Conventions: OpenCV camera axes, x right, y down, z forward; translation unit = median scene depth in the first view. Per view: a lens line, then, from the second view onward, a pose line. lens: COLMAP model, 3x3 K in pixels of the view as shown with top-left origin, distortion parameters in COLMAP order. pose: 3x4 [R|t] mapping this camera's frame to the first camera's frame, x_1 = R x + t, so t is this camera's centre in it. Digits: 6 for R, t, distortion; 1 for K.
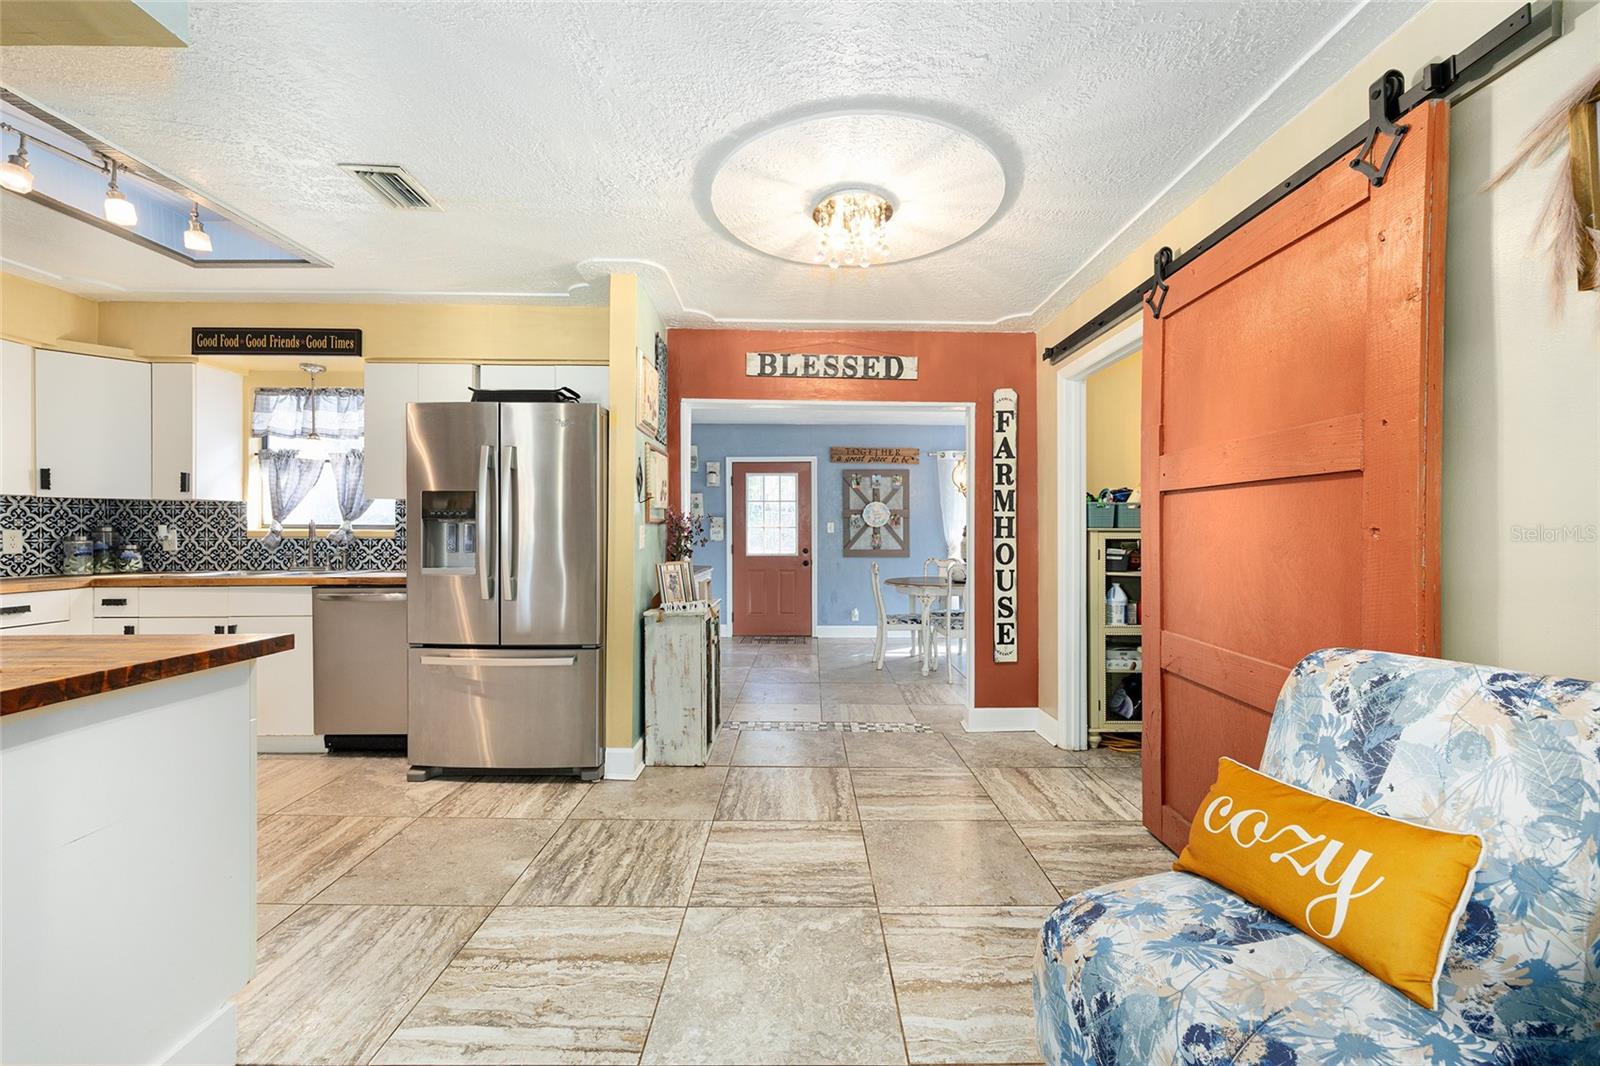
lens RADIAL K [[640.8, 0, 802.3], [0, 640.8, 531.5], [0, 0, 1]] dist [-0.002335, 0.001805]
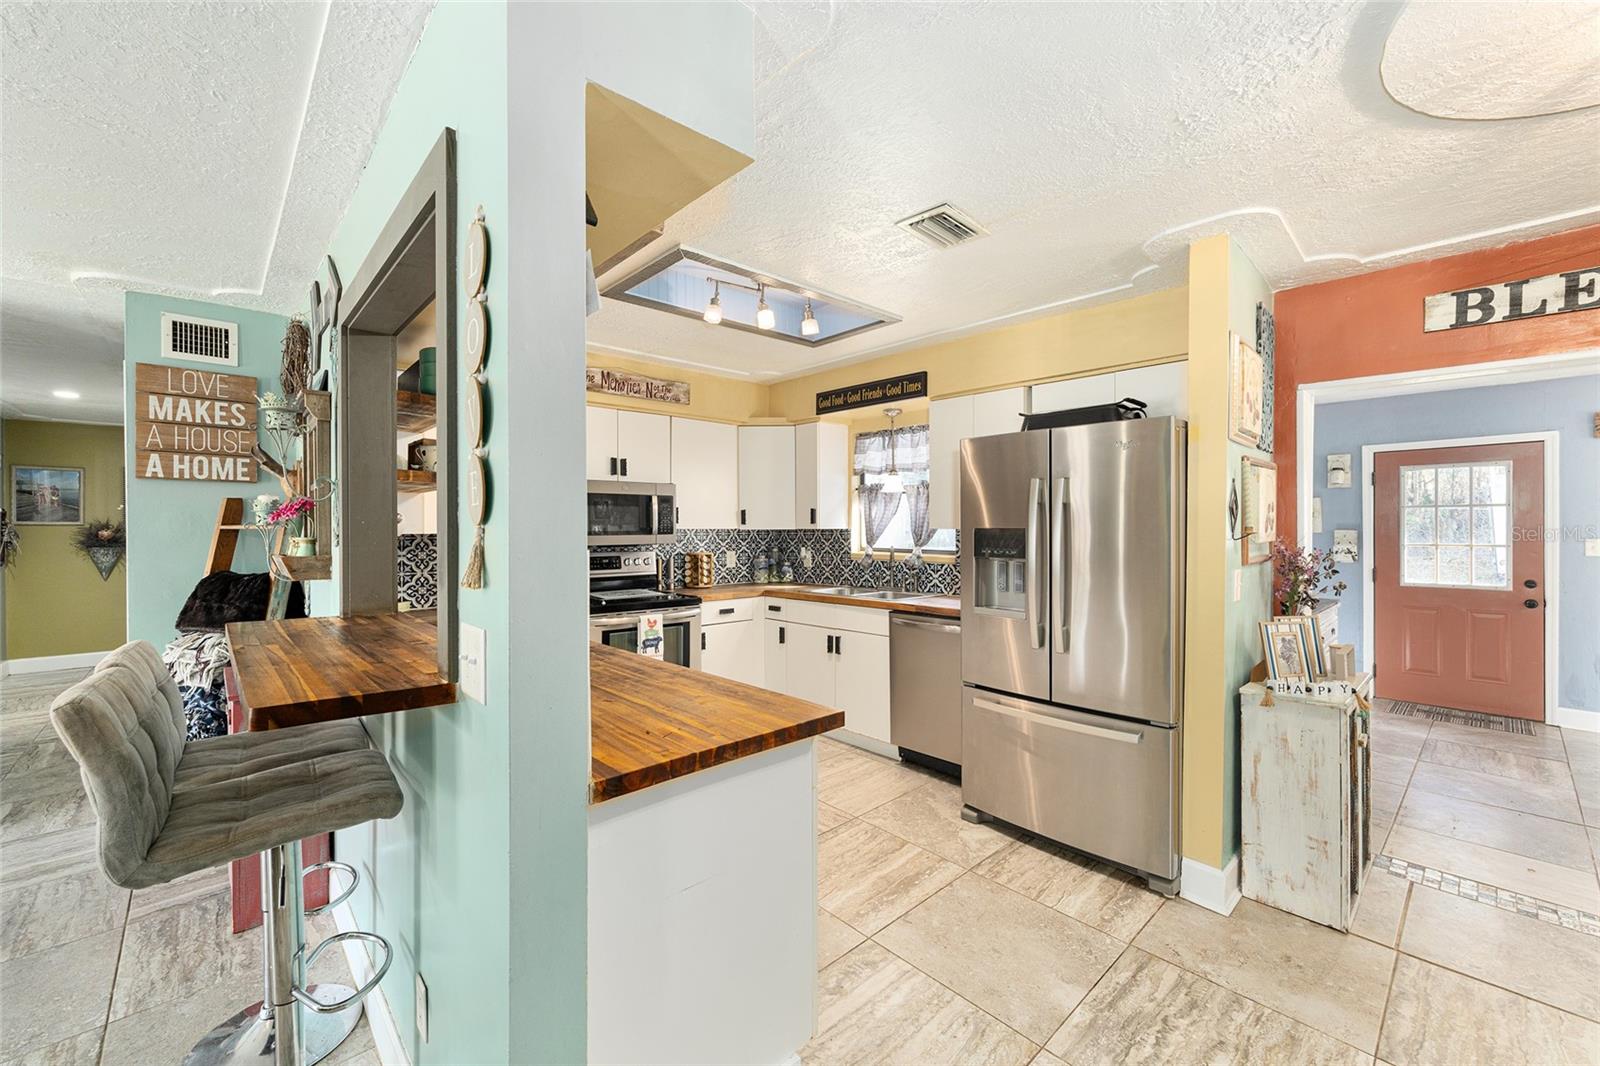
lens RADIAL K [[640.8, 0, 803.9], [0, 640.8, 531.0], [0, 0, 1]] dist [-0.002335, 0.001805]
pose [[0.683019, 0.002014, -0.730398, -0.043135], [0.002033, 0.999987, 0.004658, -0.049107], [0.730397, -0.004666, 0.683006, 0.108172]]
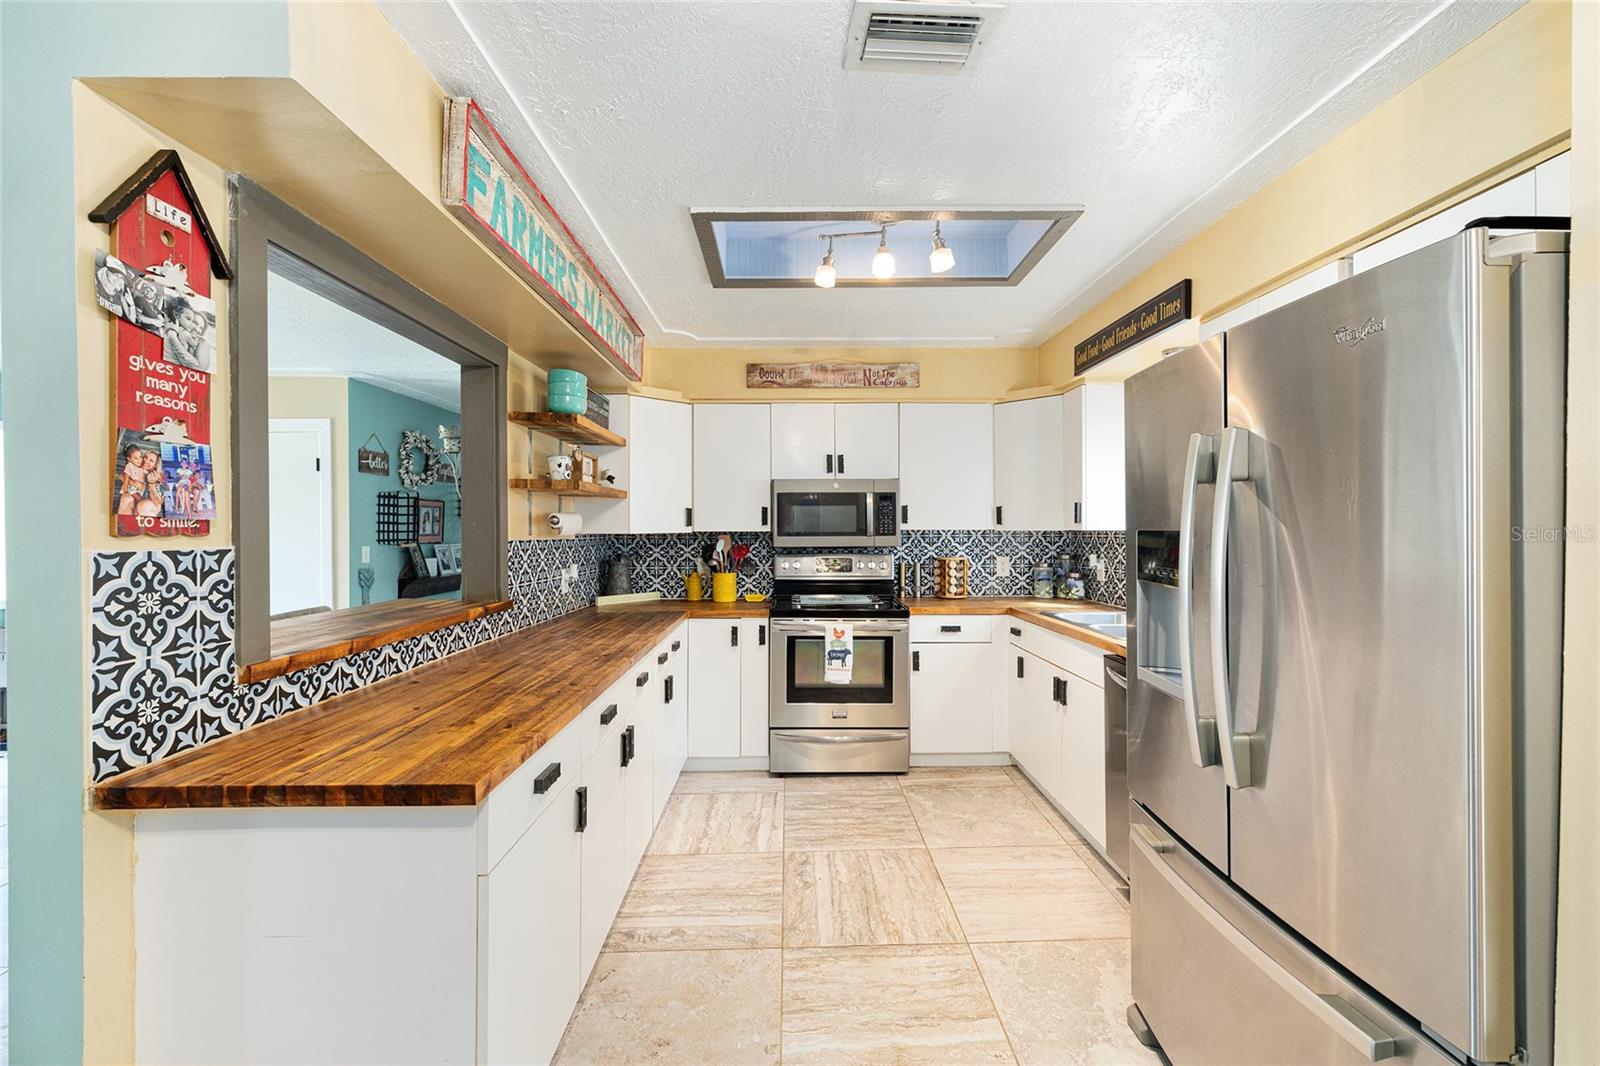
lens RADIAL K [[640.8, 0, 804.1], [0, 640.8, 530.8], [0, 0, 1]] dist [-0.002335, 0.001805]
pose [[0.023657, 0.002749, -0.999716, -0.027570], [0.000702, 0.999996, 0.002766, -0.049156], [0.999720, -0.000767, 0.023655, 0.531436]]
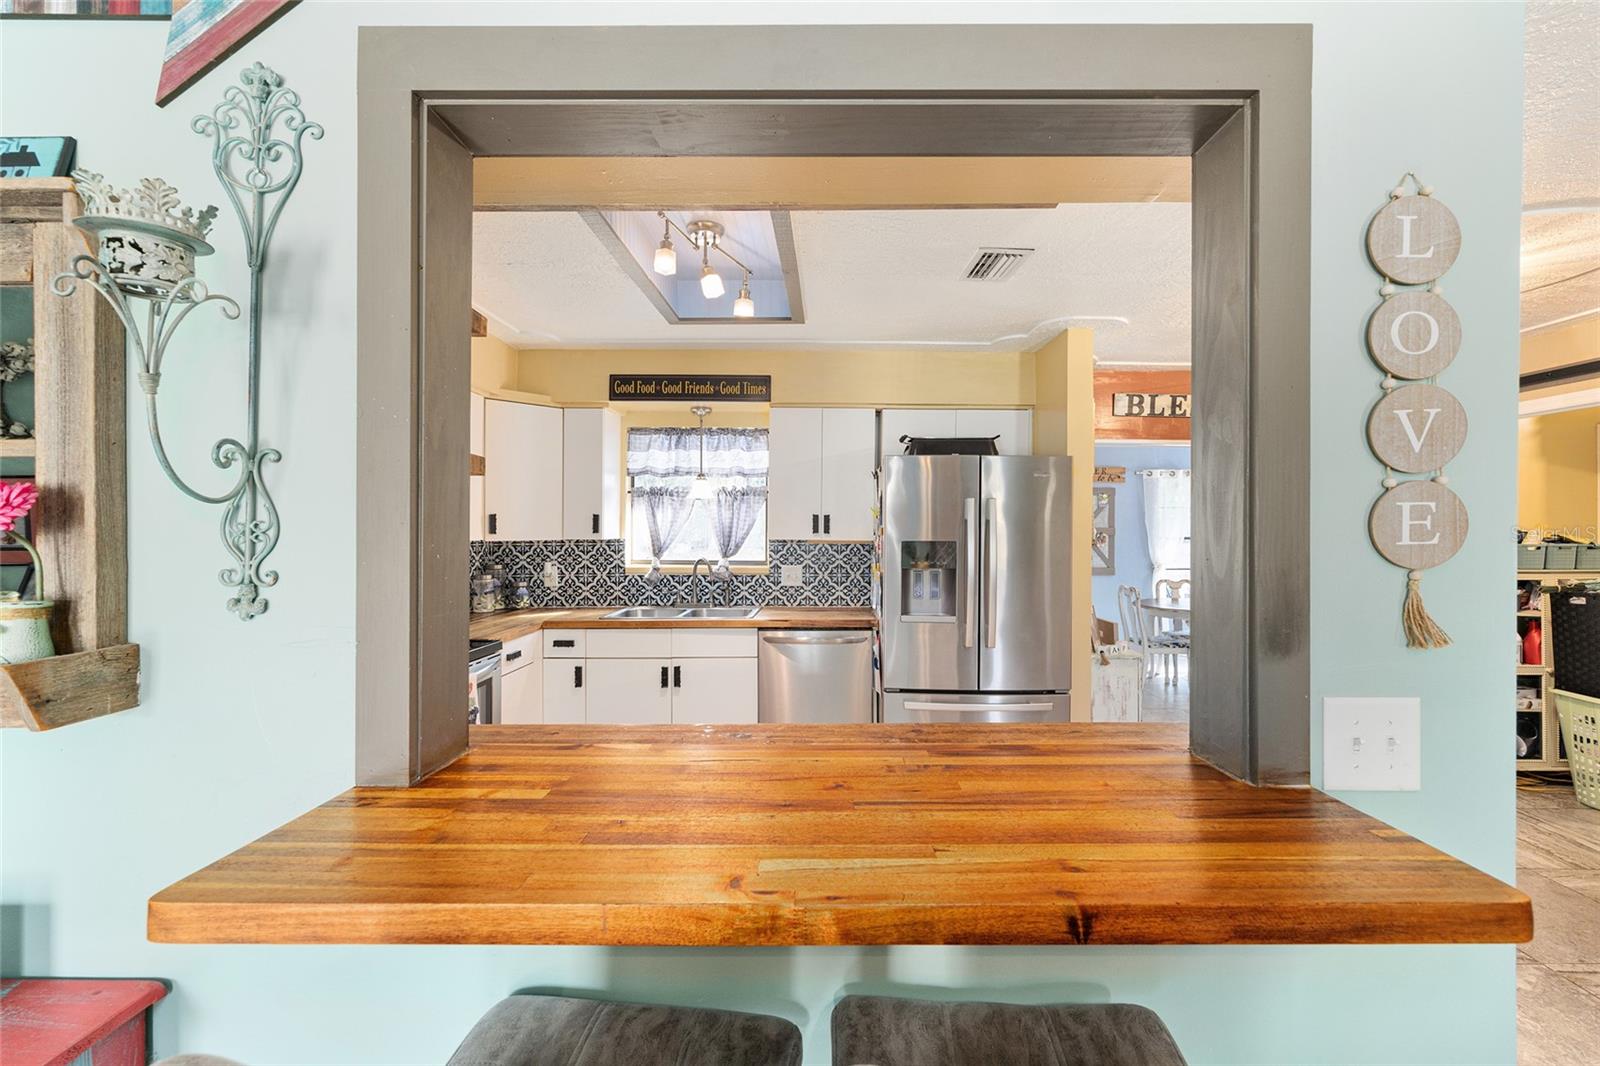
lens RADIAL K [[640.8, 0, 818.5], [0, 640.8, 527.2], [0, 0, 1]] dist [-0.002335, 0.001805]
pose [[0.999937, -0.000198, -0.011267, -0.549247], [0.000184, 0.999999, -0.001263, -0.064472], [0.011267, 0.001261, 0.999936, -0.026101]]
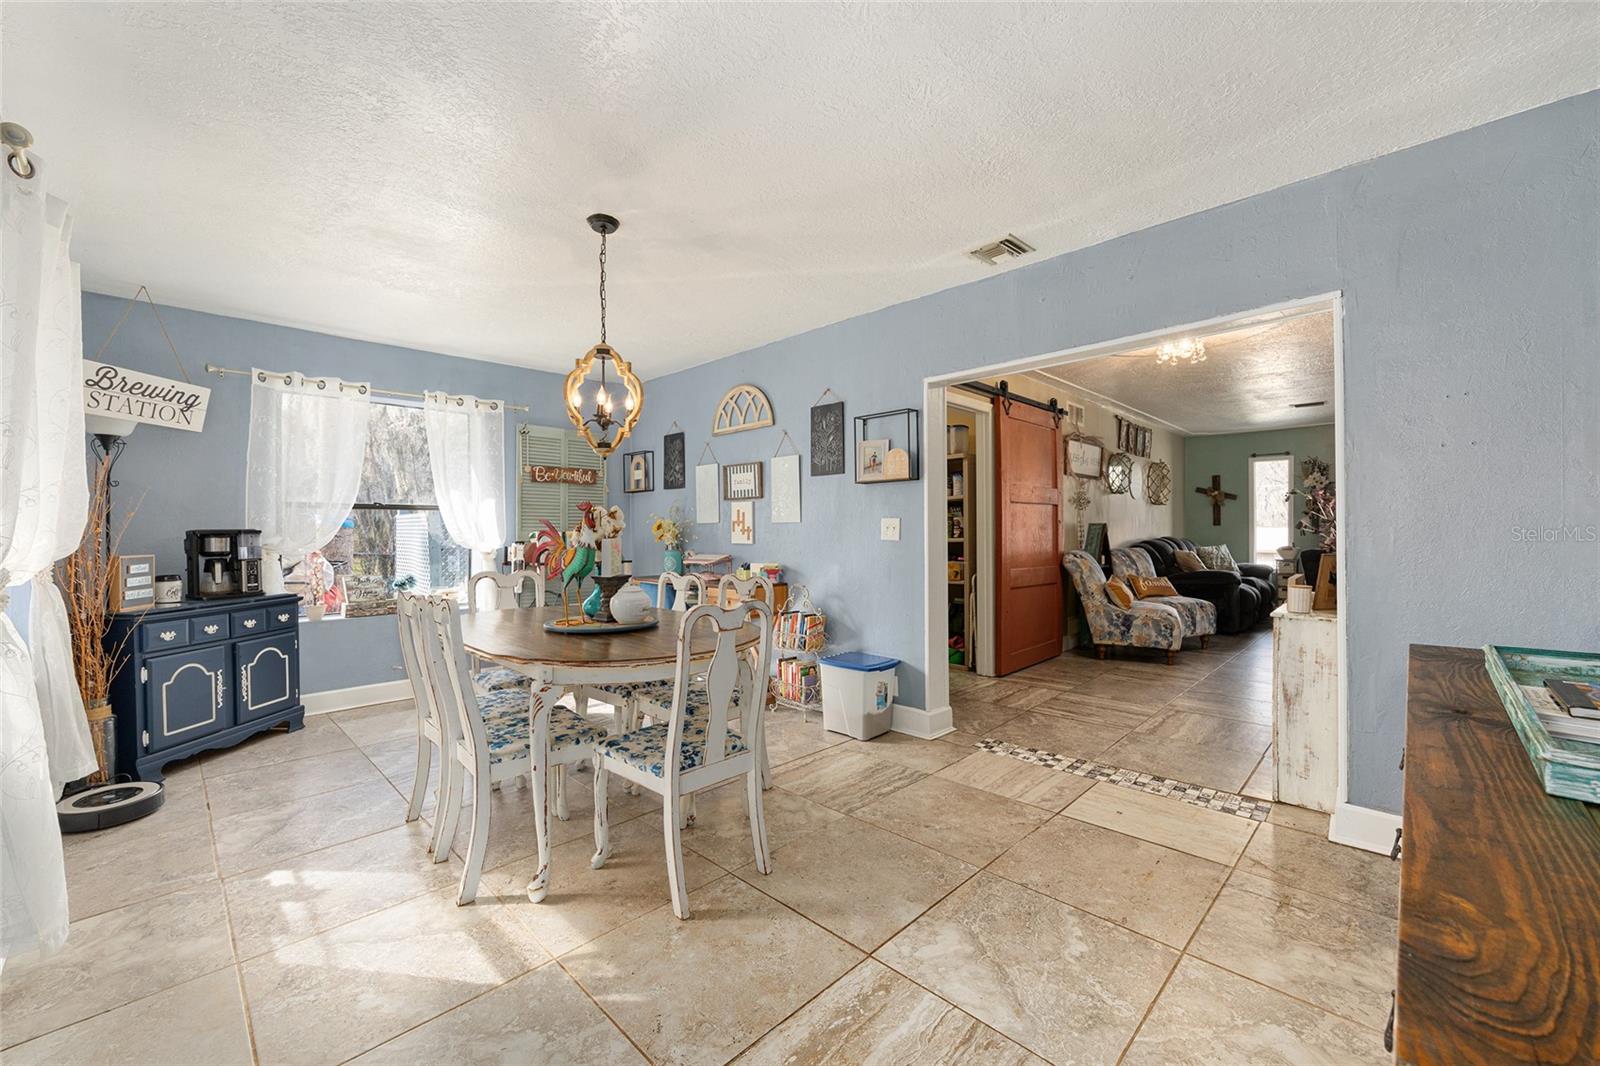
lens RADIAL K [[640.8, 0, 803.8], [0, 640.8, 528.7], [0, 0, 1]] dist [-0.002335, 0.001805]
pose [[-0.721267, 0.004612, 0.692642, -0.241125], [0.004962, 0.999987, -0.001491, 0.014167], [-0.692640, 0.002361, -0.721280, 1.839010]]
